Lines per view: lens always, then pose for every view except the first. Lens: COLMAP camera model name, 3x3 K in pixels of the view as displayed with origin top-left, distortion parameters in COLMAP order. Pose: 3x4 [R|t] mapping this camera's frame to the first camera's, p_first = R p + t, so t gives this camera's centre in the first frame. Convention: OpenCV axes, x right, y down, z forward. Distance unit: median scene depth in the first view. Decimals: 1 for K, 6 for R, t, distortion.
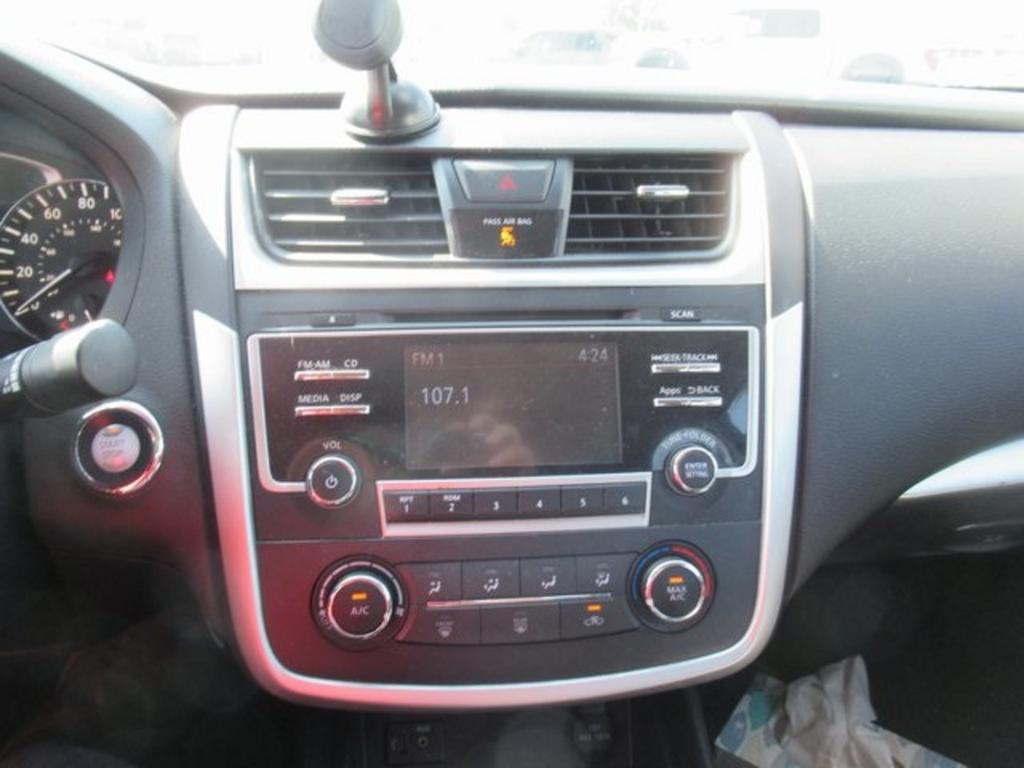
lens RADIAL K [[751.5, 0, 507.5], [0, 751.5, 385.0], [0, 0, 1]] dist [-0.012716, 0.005082]
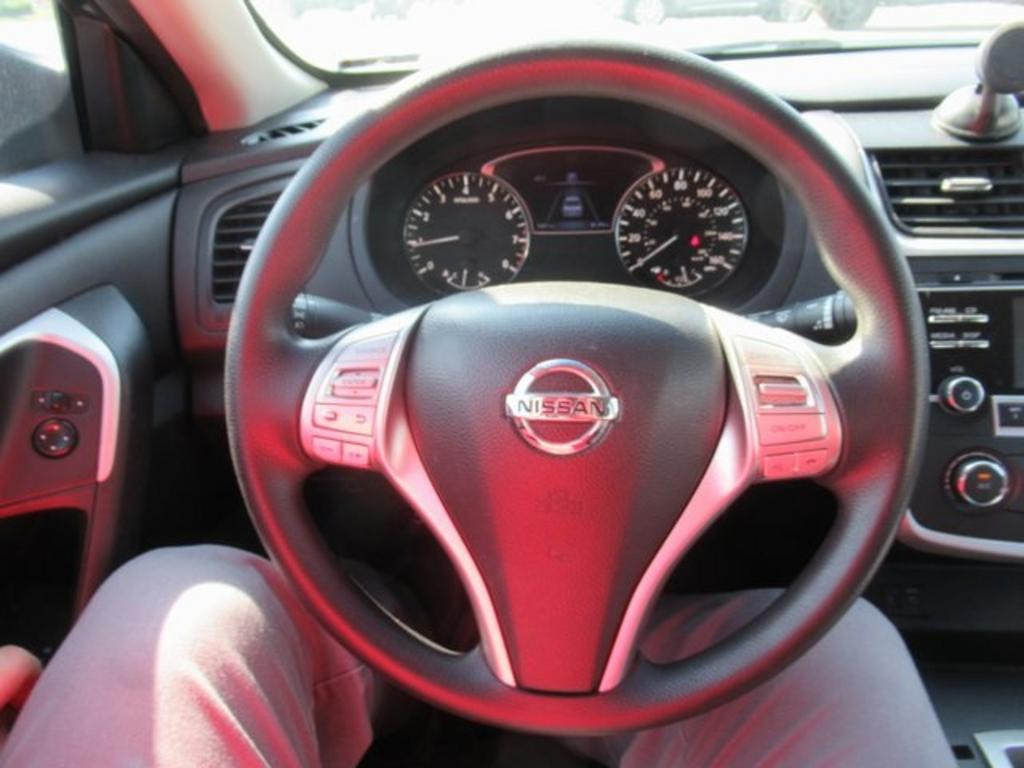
lens RADIAL K [[751.5, 0, 507.5], [0, 751.5, 385.0], [0, 0, 1]] dist [-0.012716, 0.005082]
pose [[0.983295, 0.027468, -0.179932, -0.732560], [-0.012033, 0.996195, 0.086320, -0.000520], [0.181619, -0.082713, 0.979884, -0.468644]]
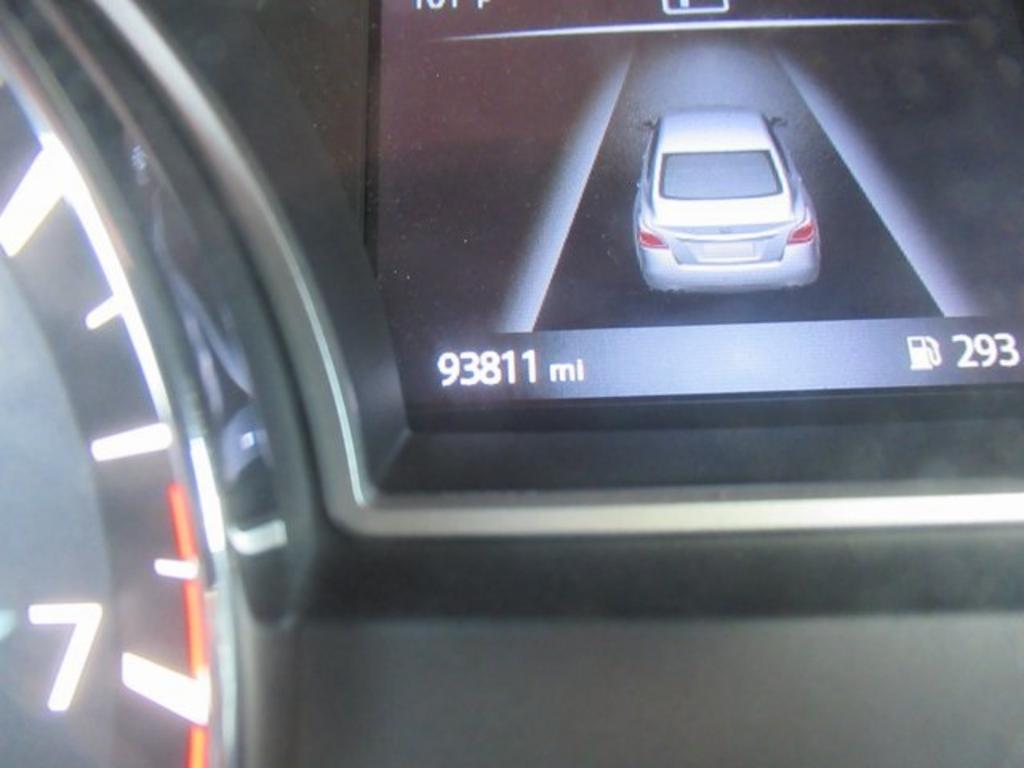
lens RADIAL K [[751.5, 0, 507.5], [0, 751.5, 385.0], [0, 0, 1]] dist [-0.012716, 0.005082]
pose [[0.994365, -0.002185, -0.105992, -0.943262], [0.006333, 0.999226, 0.038820, -0.217233], [0.105826, -0.039272, 0.993609, 1.056371]]
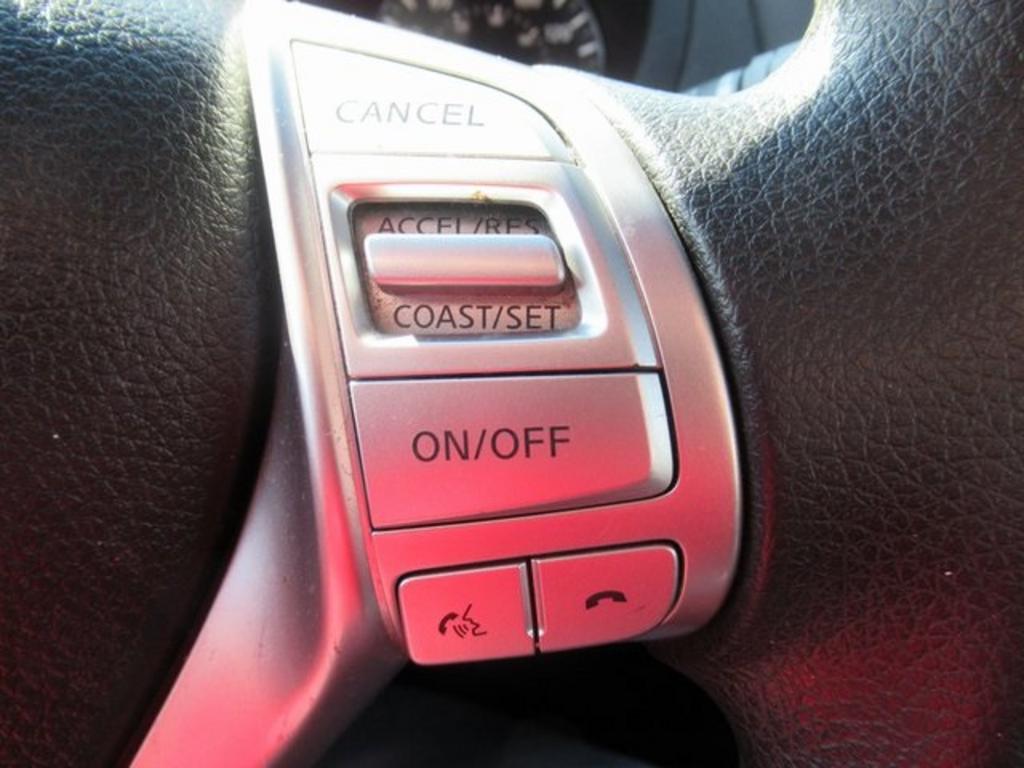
lens RADIAL K [[751.5, 0, 507.5], [0, 751.5, 385.0], [0, 0, 1]] dist [-0.012716, 0.005082]
pose [[0.992725, 0.029604, -0.116709, -0.530218], [-0.020060, 0.996421, 0.082117, 0.098023], [0.118722, -0.079178, 0.989766, 0.309478]]
